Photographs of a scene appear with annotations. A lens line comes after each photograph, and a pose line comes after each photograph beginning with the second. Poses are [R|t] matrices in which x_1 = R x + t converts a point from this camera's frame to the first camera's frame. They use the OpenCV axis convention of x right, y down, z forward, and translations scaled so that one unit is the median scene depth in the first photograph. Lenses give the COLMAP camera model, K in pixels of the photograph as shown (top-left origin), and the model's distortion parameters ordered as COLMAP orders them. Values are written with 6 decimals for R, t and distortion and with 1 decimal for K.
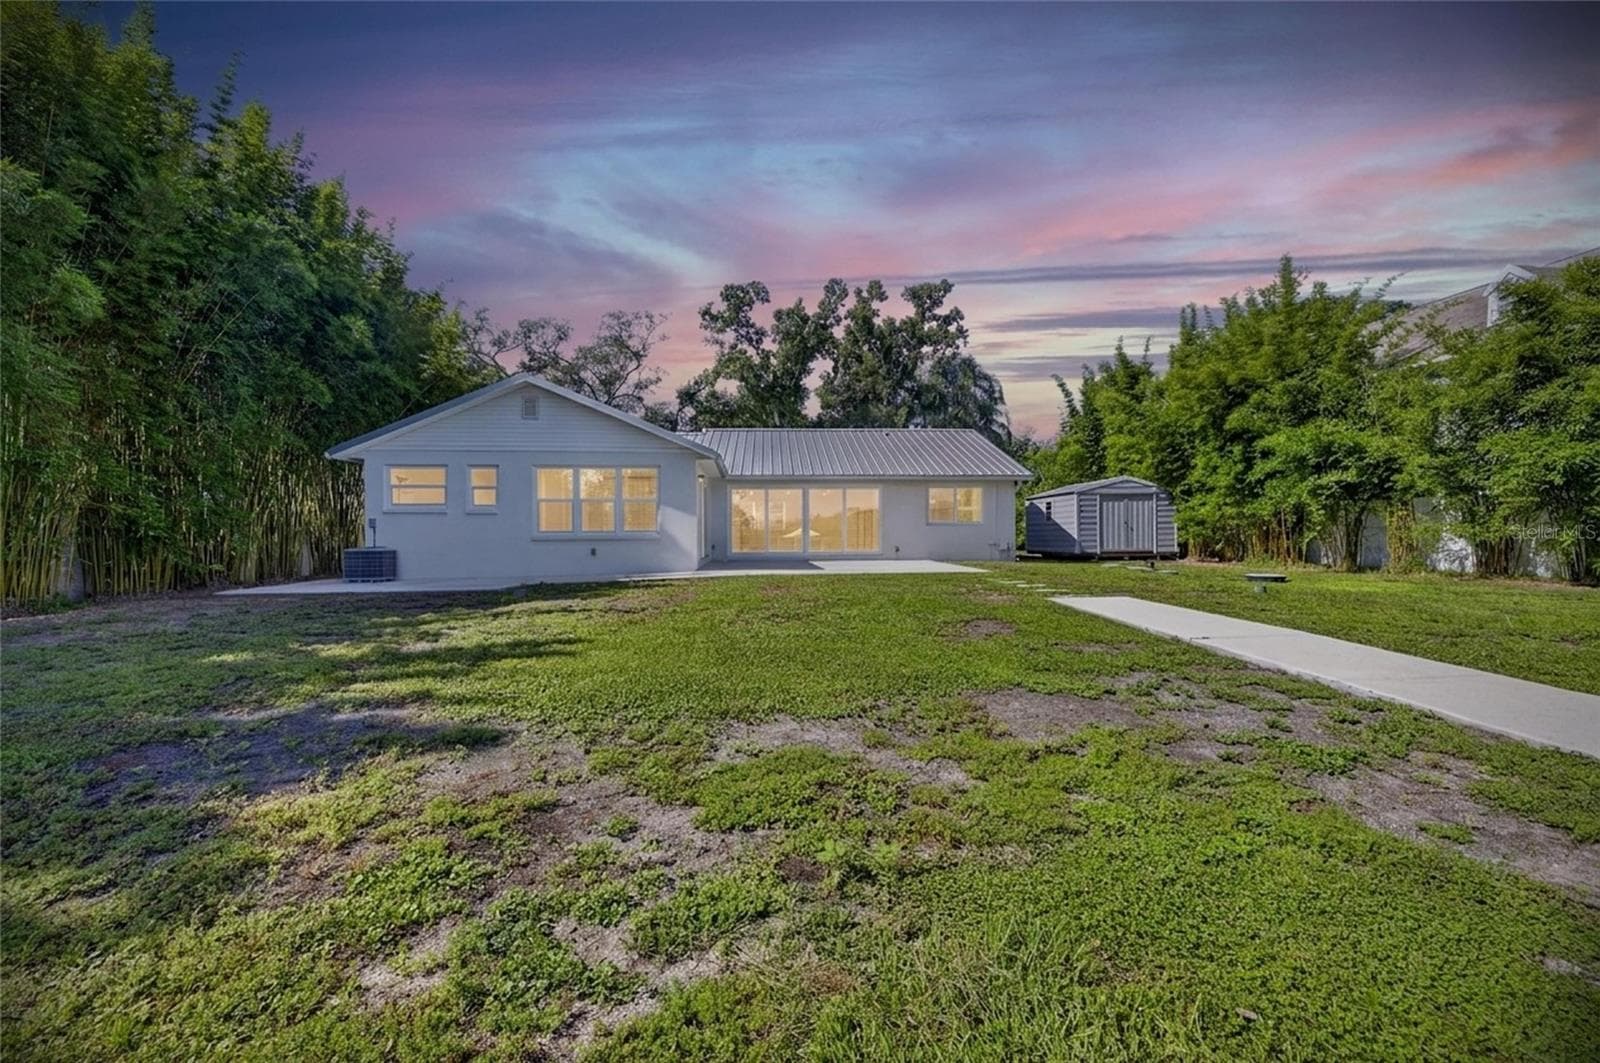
lens RADIAL K [[640.0, 0, 802.1], [0, 640.0, 540.2], [0, 0, 1]] dist [-0.001741, -0.000364]
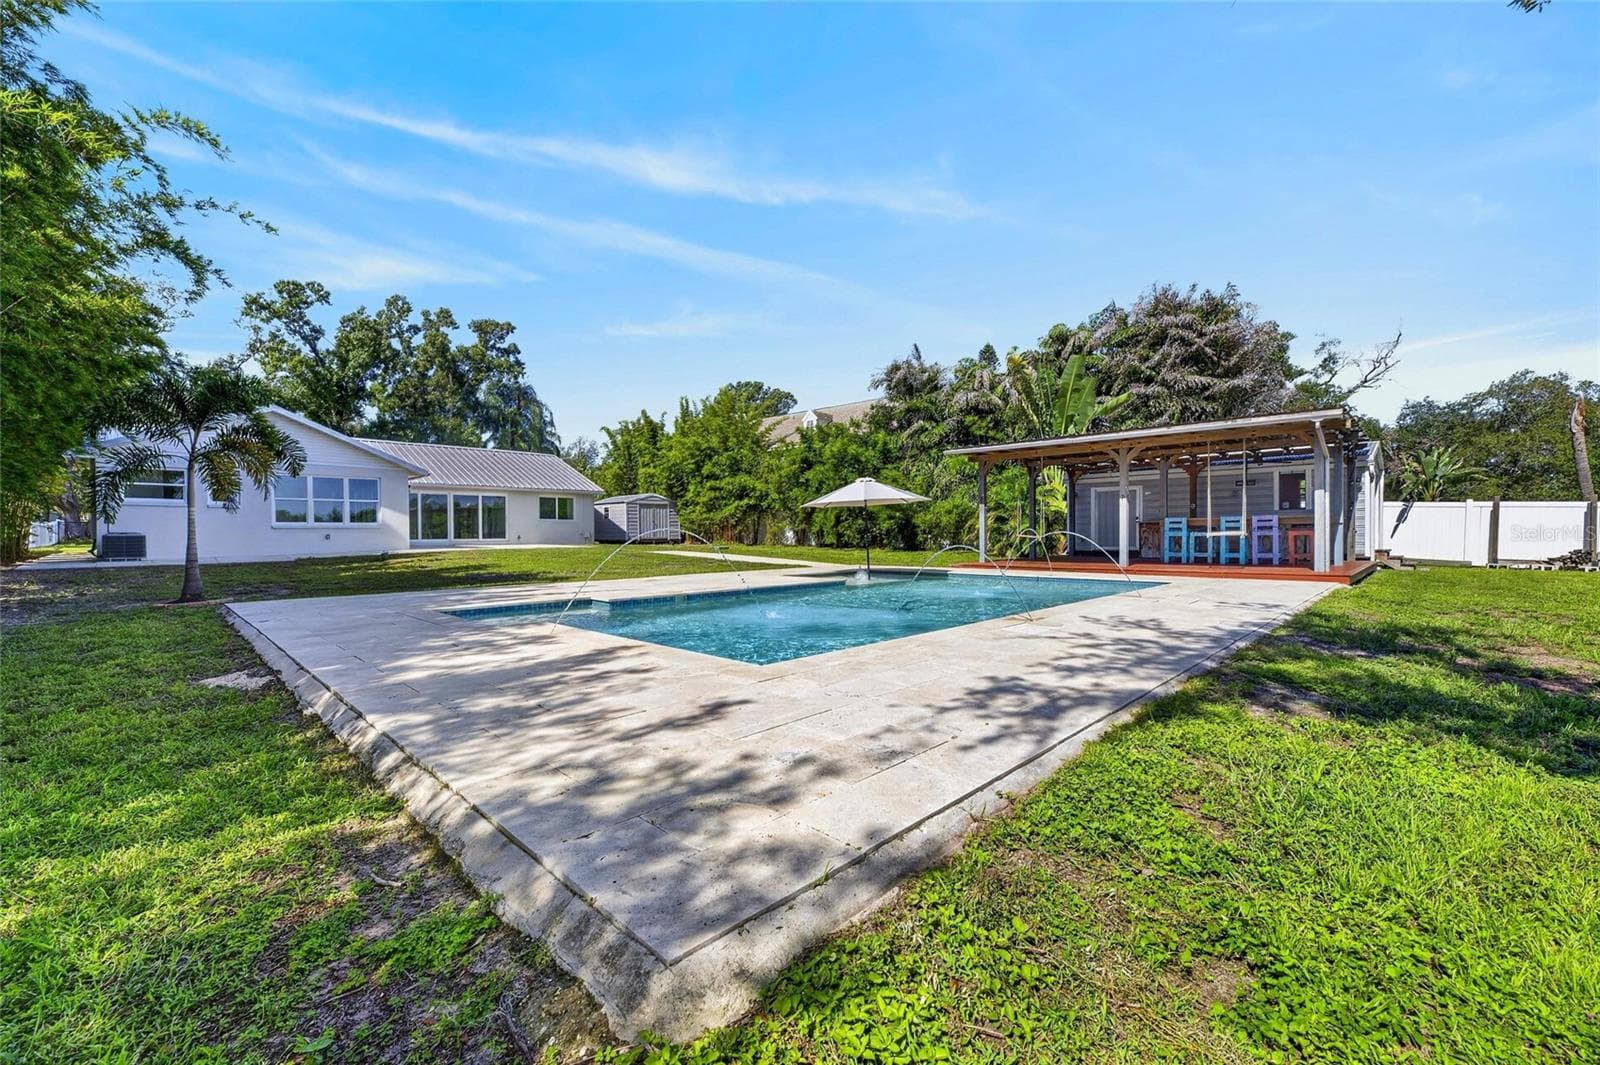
lens RADIAL K [[640.0, 0, 802.1], [0, 640.0, 541.2], [0, 0, 1]] dist [-0.001741, -0.000364]
pose [[0.733369, -0.006935, 0.679796, -0.198923], [0.005142, 0.999976, 0.004655, 0.010568], [-0.679812, 0.000082, 0.733387, -0.281933]]
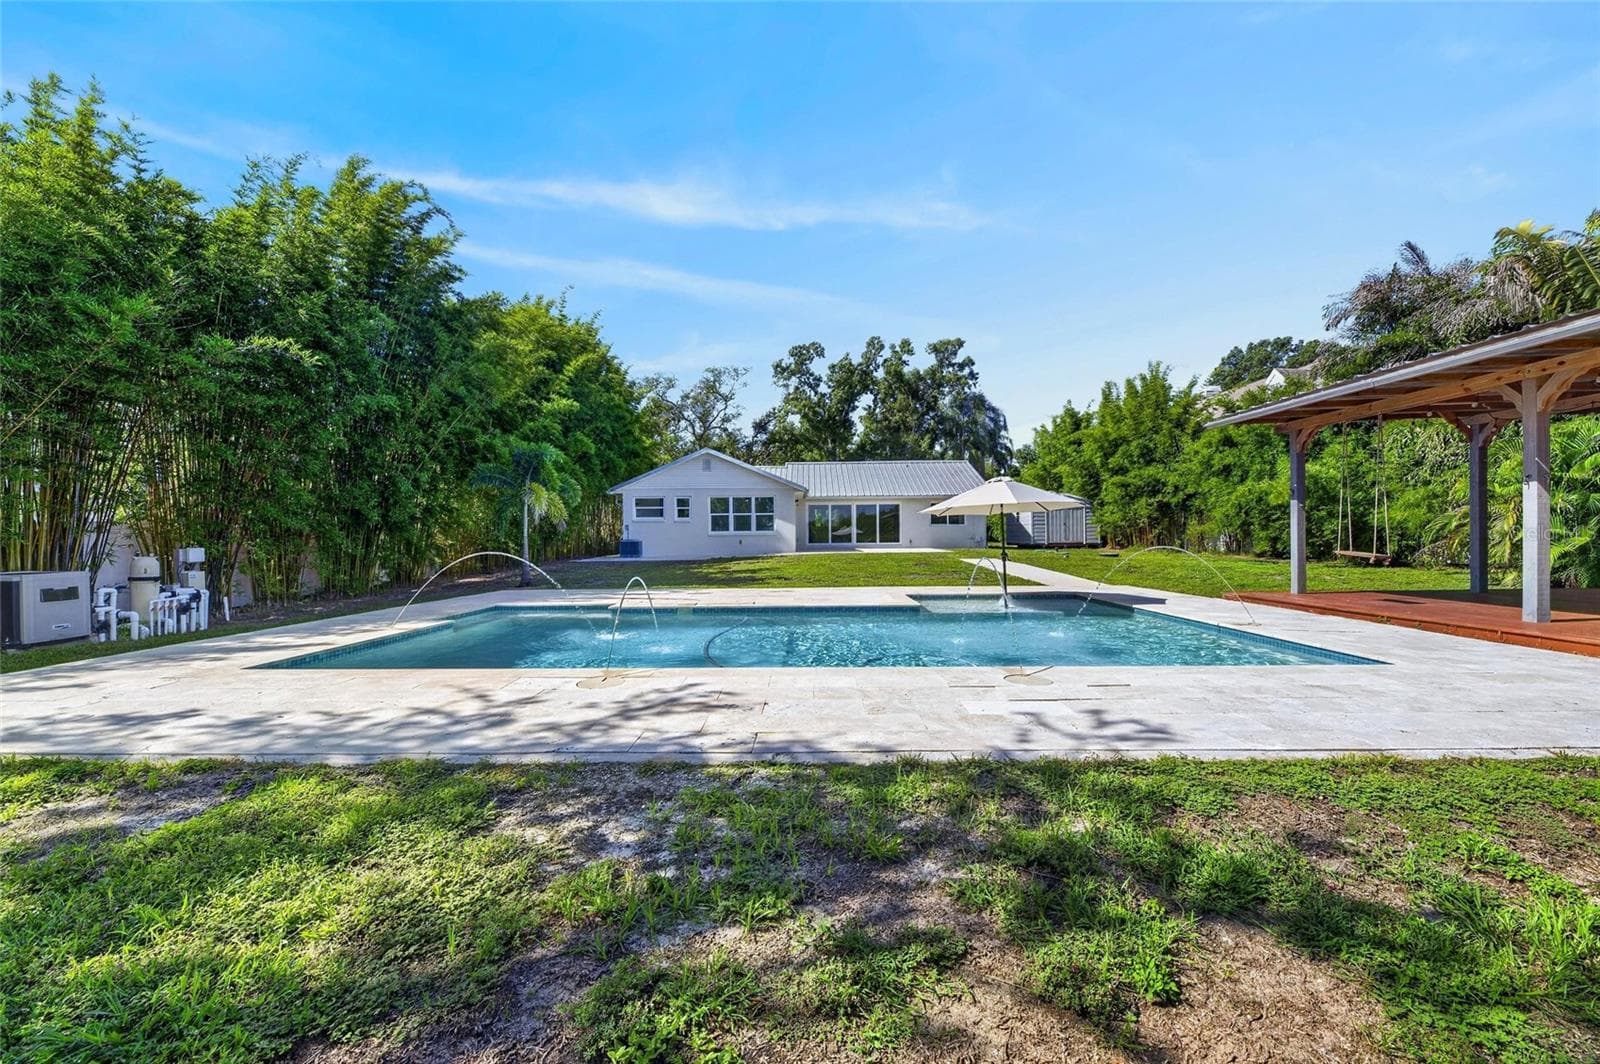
lens RADIAL K [[640.0, 0, 802.1], [0, 640.0, 540.7], [0, 0, 1]] dist [-0.001741, -0.000364]
pose [[0.997656, -0.002068, -0.068393, -0.008146], [0.002277, 0.999993, 0.002971, 0.004153], [0.068386, -0.003120, 0.997654, -0.329344]]
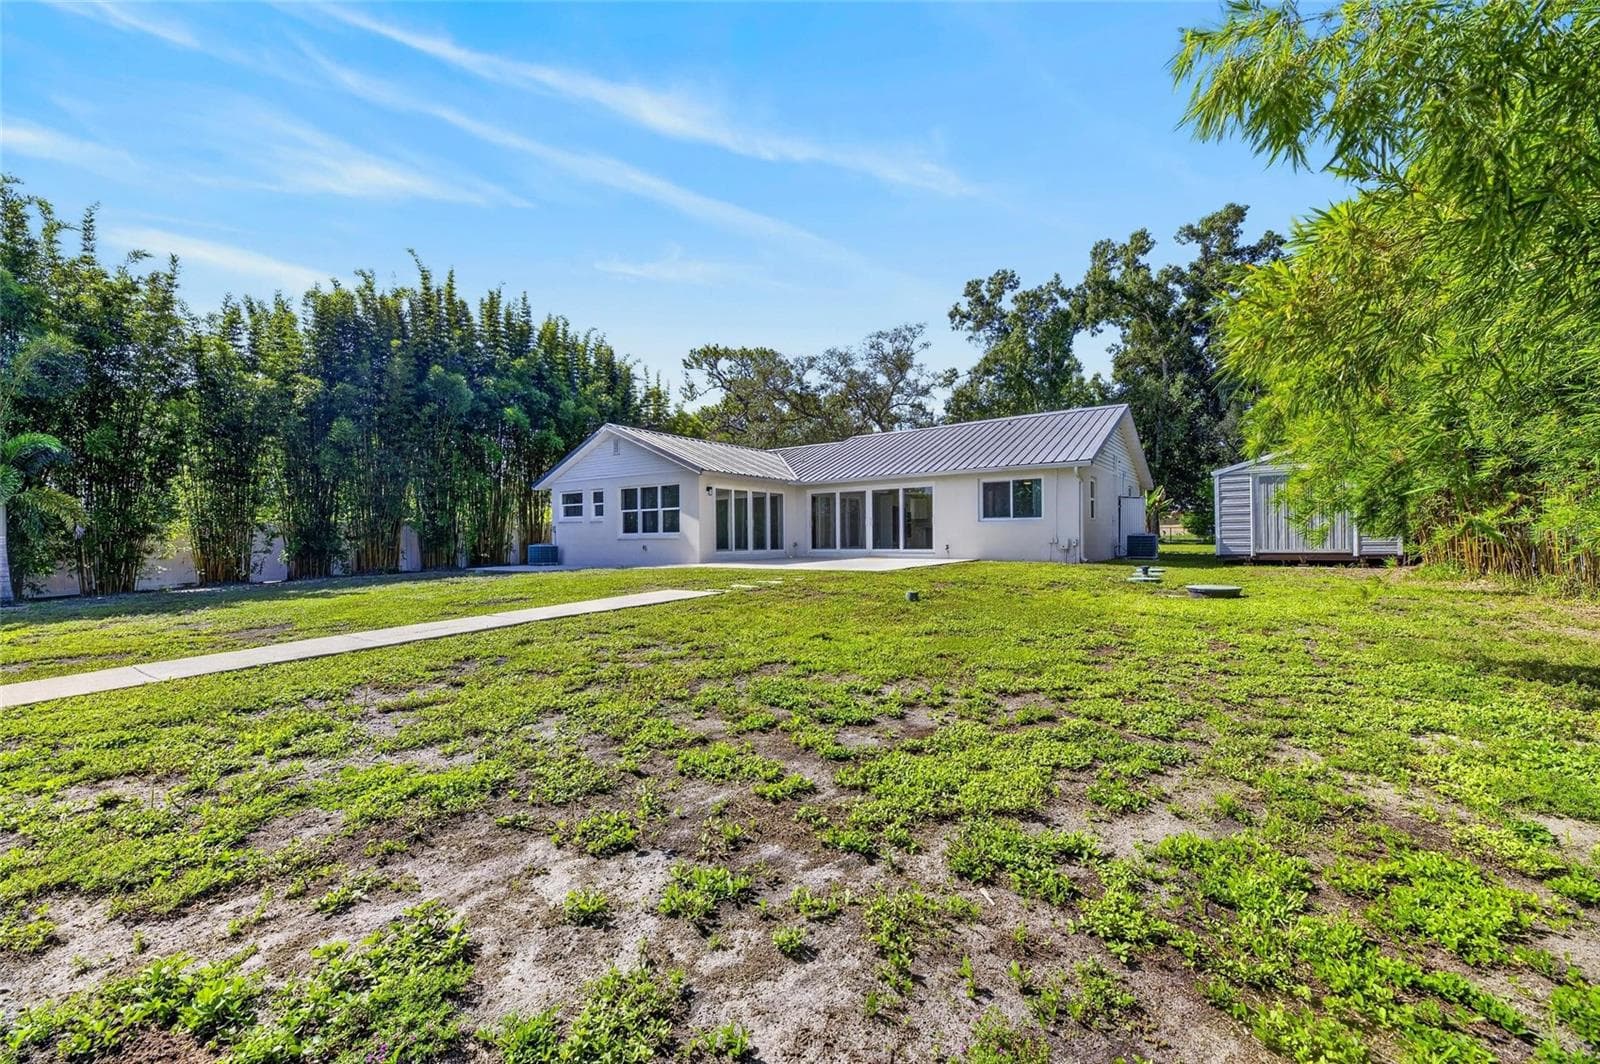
lens RADIAL K [[640.0, 0, 802.1], [0, 640.0, 540.7], [0, 0, 1]] dist [-0.001741, -0.000364]
pose [[0.777993, -0.002322, -0.628269, 0.297050], [0.002626, 0.999996, -0.000443, 0.001806], [0.628268, -0.001305, 0.777996, 0.064008]]
